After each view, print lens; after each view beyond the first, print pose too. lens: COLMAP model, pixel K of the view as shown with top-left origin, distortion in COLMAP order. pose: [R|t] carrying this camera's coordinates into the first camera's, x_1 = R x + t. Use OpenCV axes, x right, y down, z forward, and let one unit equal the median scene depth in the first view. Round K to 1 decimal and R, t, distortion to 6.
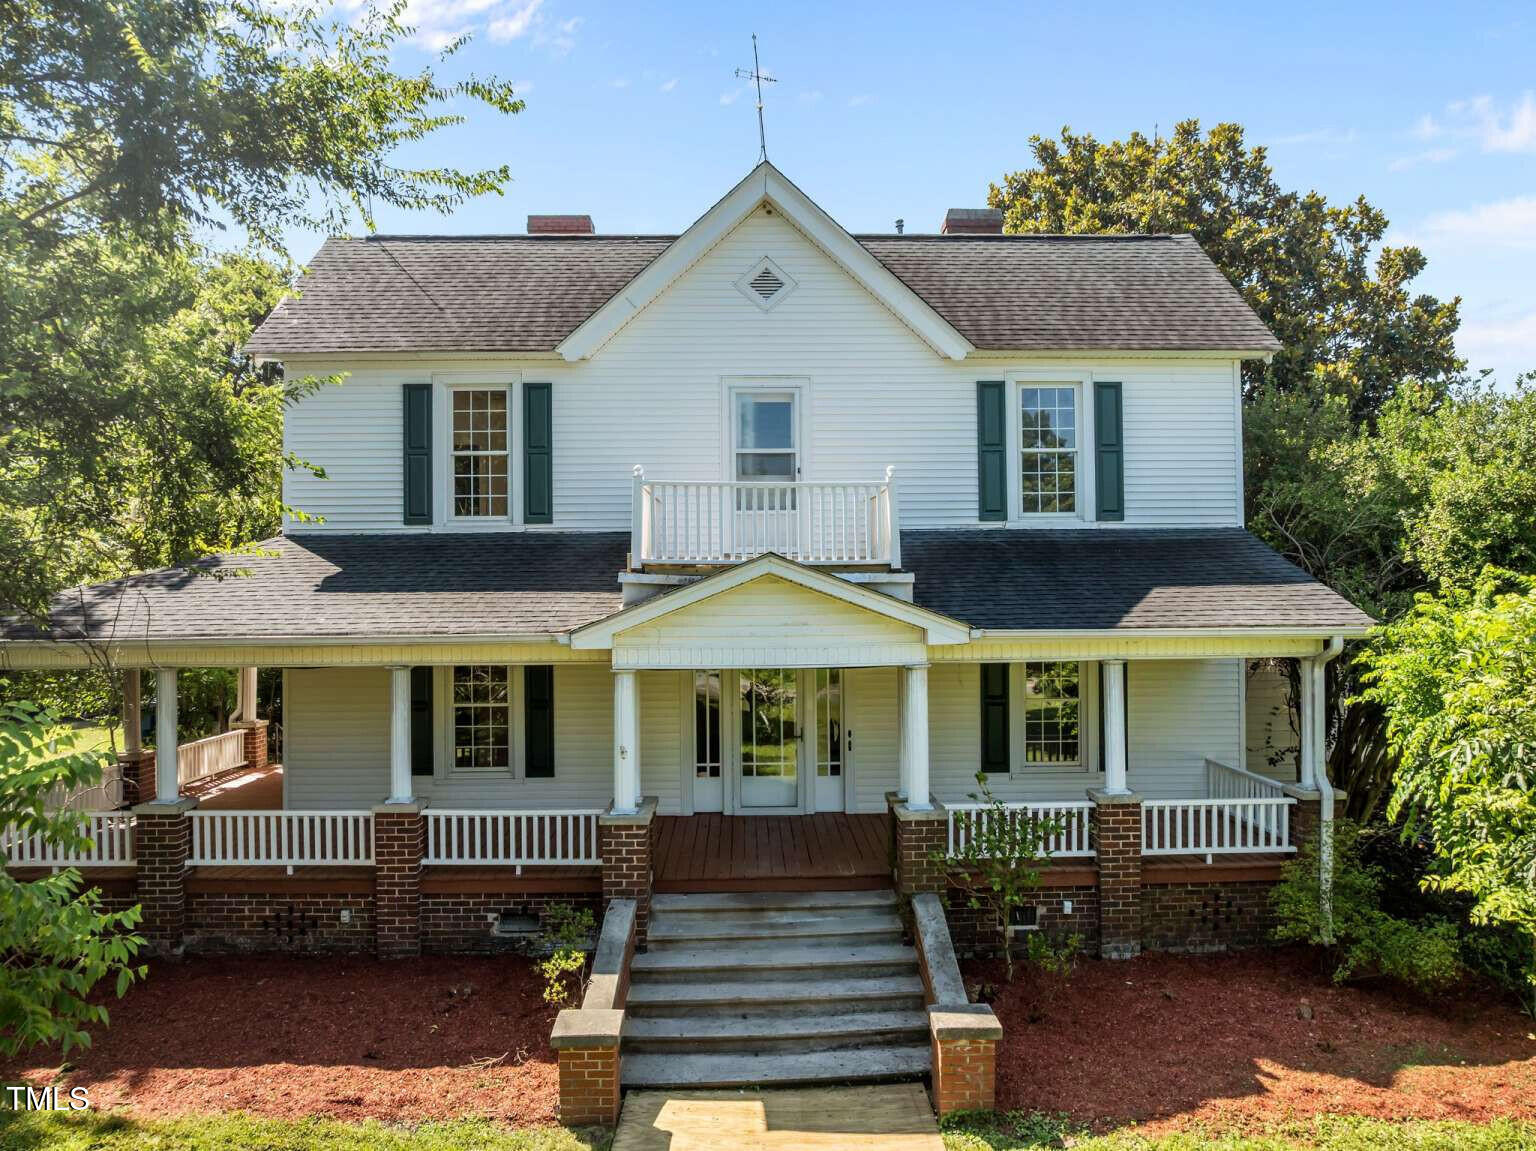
lens RADIAL K [[1138.9, 0, 768.0], [0, 1138.9, 575.5], [0, 0, 1]] dist [-0.055396, -0.001144]
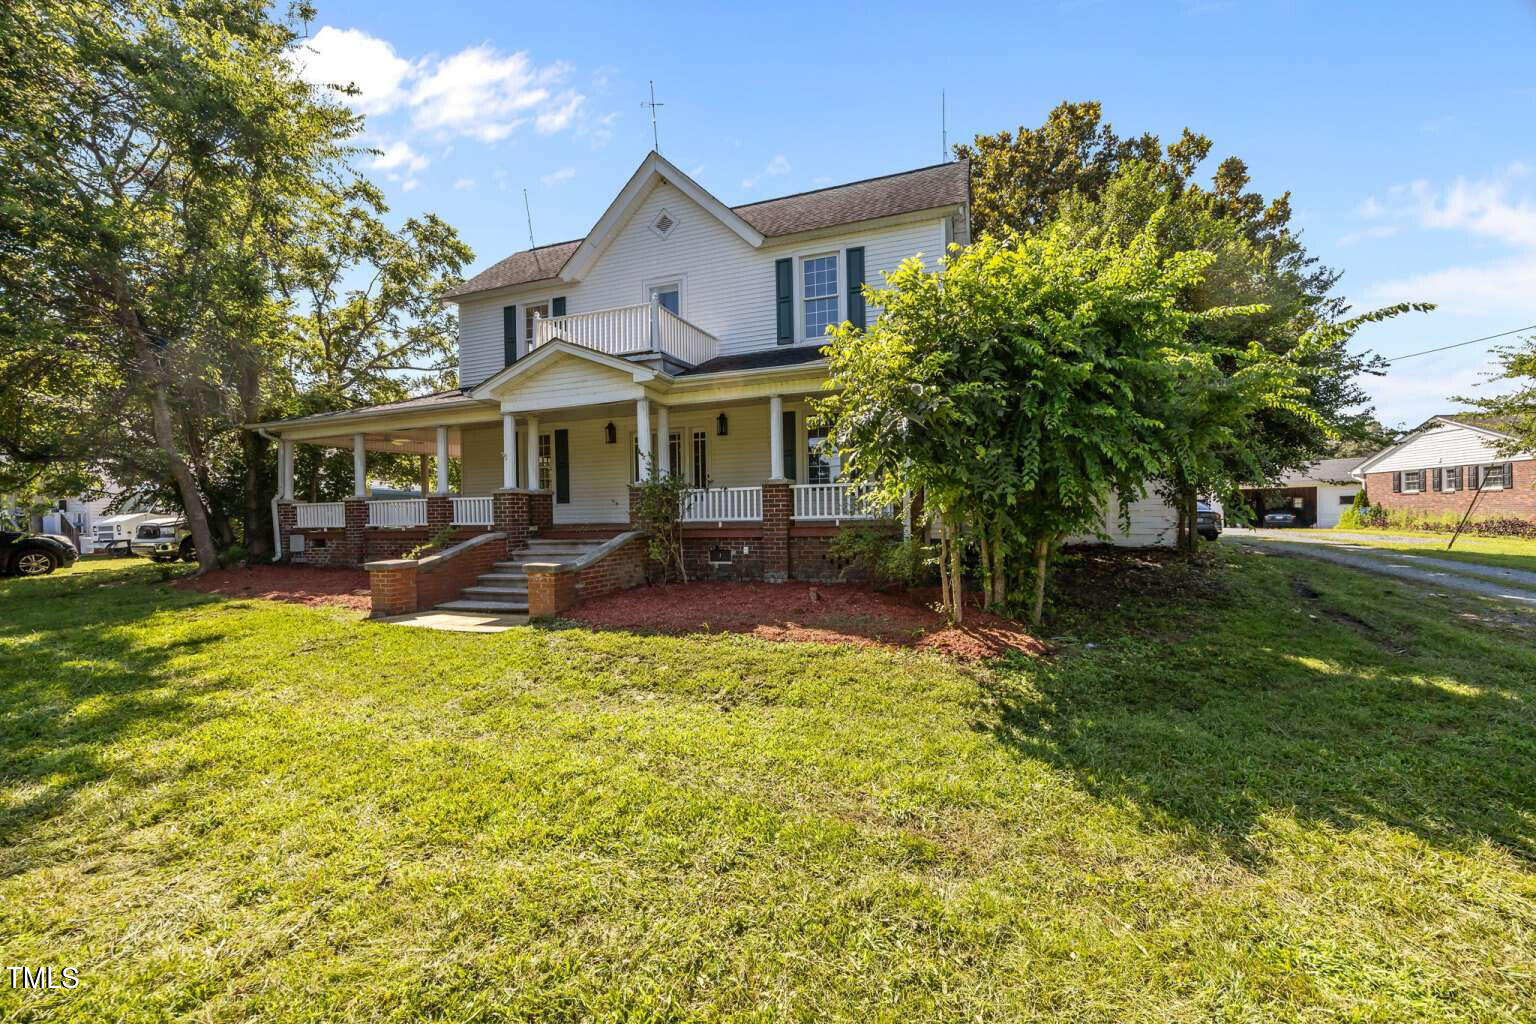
lens RADIAL K [[642.0, 0, 768.0], [0, 642.0, 512.0], [0, 0, 1]] dist [-0.027176, -0.000005]
pose [[0.928216, -0.009459, -0.371922, 0.518501], [0.010943, 0.999938, 0.001879, 0.194134], [0.371881, -0.005814, 0.928262, 0.130740]]
